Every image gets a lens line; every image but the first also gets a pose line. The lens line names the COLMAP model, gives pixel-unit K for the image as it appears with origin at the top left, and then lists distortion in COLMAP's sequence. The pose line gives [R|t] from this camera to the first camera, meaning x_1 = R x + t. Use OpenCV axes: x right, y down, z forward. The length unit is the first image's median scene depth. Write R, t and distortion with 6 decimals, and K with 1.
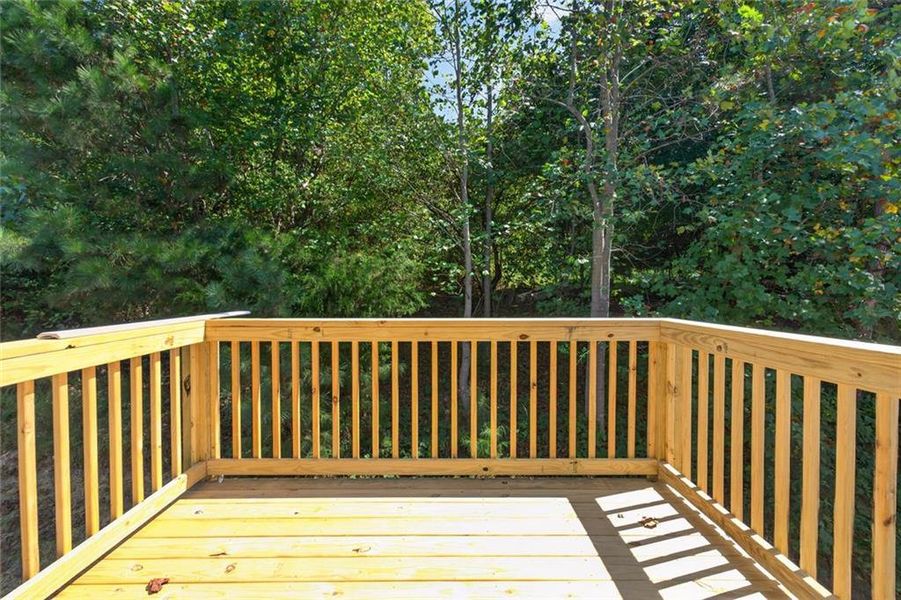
lens RADIAL K [[389.2, 0, 454.0], [0, 389.2, 296.7], [0, 0, 1]] dist [0.000253, -0.000436]
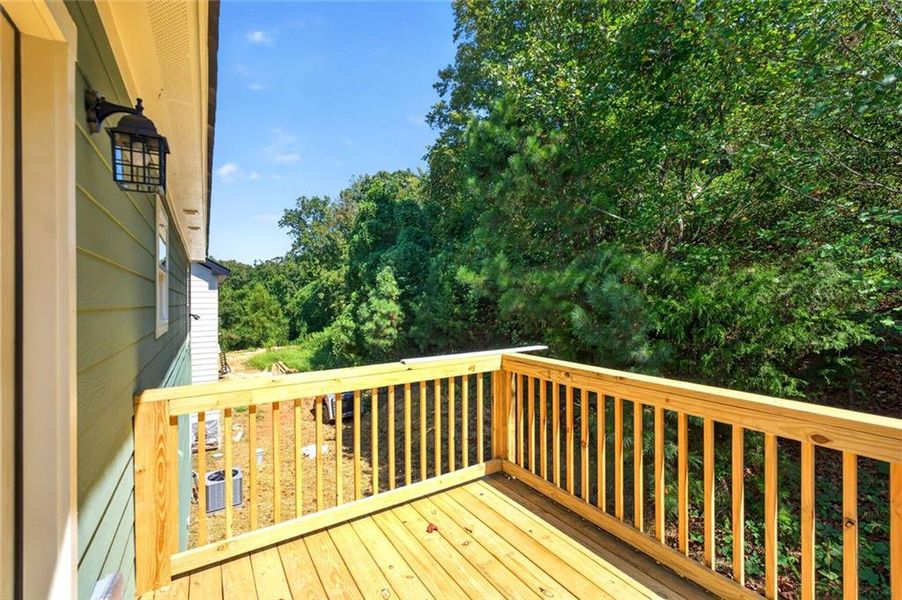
lens RADIAL K [[389.7, 0, 454.5], [0, 389.7, 296.7], [0, 0, 1]] dist [0.000253, -0.000436]
pose [[0.535037, -0.001183, -0.844828, 0.410351], [-0.015847, 0.999809, -0.011436, -0.119430], [0.844680, 0.019506, 0.534916, 0.138748]]
